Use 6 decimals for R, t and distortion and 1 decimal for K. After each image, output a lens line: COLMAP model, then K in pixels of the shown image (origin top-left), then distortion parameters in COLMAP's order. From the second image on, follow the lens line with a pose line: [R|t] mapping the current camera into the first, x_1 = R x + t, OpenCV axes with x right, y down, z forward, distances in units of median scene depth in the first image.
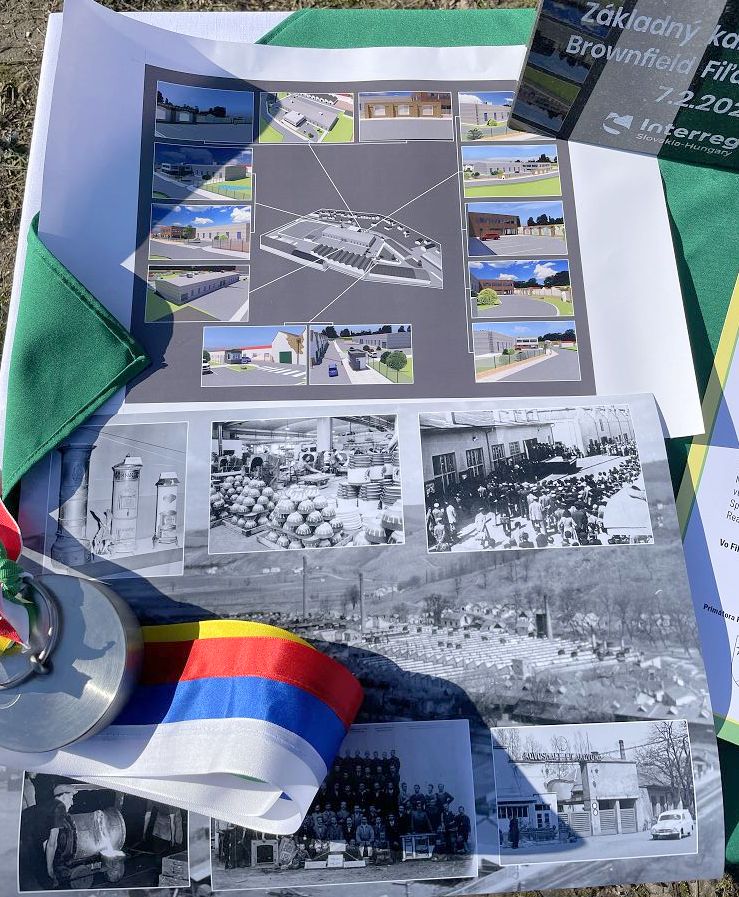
lens RADIAL K [[757.4, 0, 369.5], [0, 757.4, 448.5], [0, 0, 1]] dist [0.069641, -0.138712]
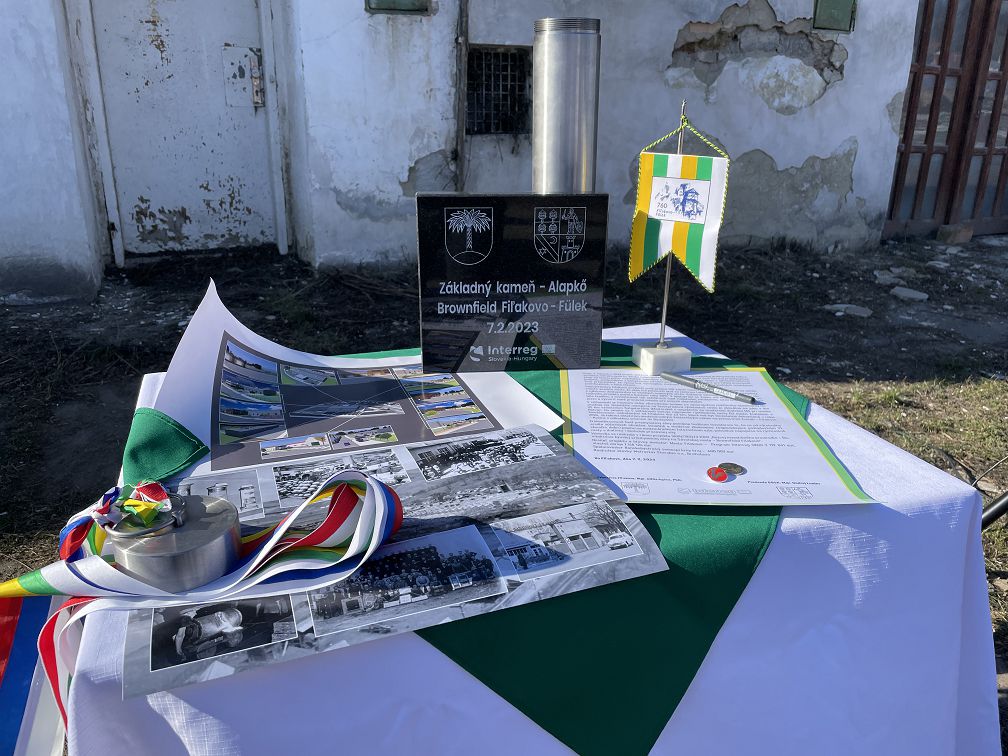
lens RADIAL K [[757.1, 0, 504.0], [0, 757.1, 378.0], [0, 0, 1]] dist [0.221611, -0.370519]
pose [[0.948803, -0.122674, 0.291073, -0.204446], [0.303155, 0.612451, -0.730069, 1.203148], [-0.088707, 0.780932, 0.618285, -0.164399]]
